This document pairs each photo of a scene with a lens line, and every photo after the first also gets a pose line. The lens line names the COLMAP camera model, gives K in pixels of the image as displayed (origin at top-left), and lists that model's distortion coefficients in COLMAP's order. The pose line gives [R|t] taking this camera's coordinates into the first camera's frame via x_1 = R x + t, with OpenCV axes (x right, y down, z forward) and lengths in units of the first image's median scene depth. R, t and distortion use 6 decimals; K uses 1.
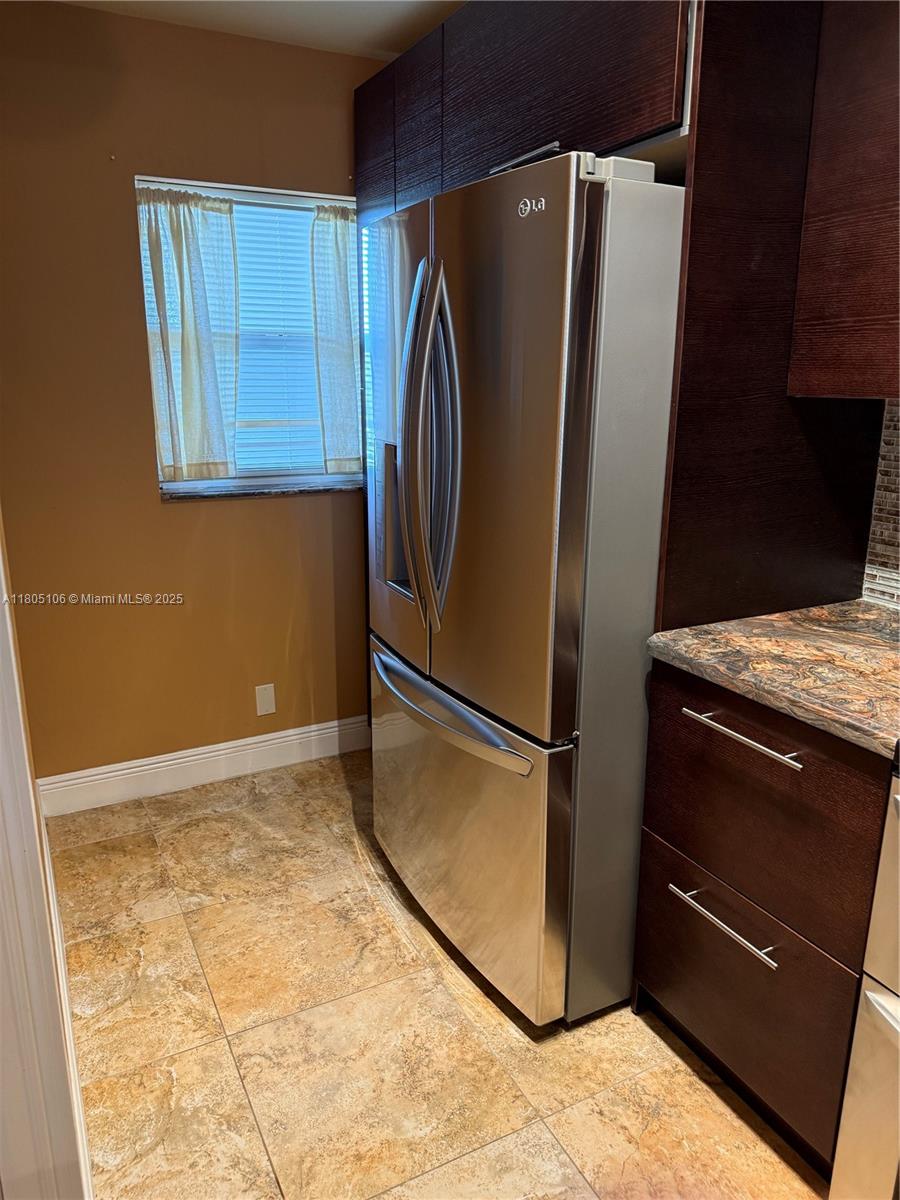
lens RADIAL K [[830.8, 0, 445.5], [0, 830.8, 591.6], [0, 0, 1]] dist [0.120208, -0.207202]
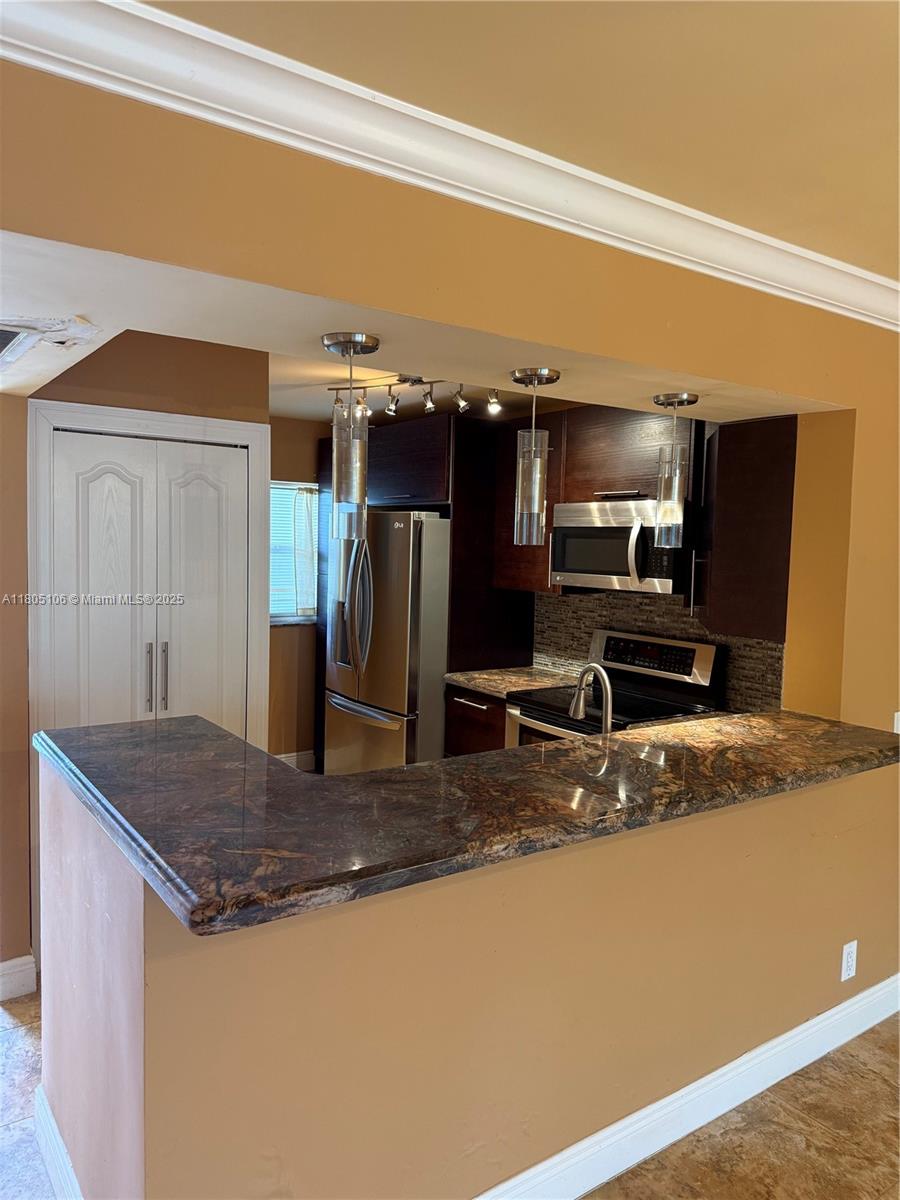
lens RADIAL K [[830.8, 0, 445.5], [0, 830.8, 591.6], [0, 0, 1]] dist [0.120208, -0.207202]
pose [[0.990617, 0.012740, 0.136073, -0.114191], [0.012031, 0.983651, -0.179686, 0.264263], [-0.136138, 0.179637, 0.974267, -1.602775]]
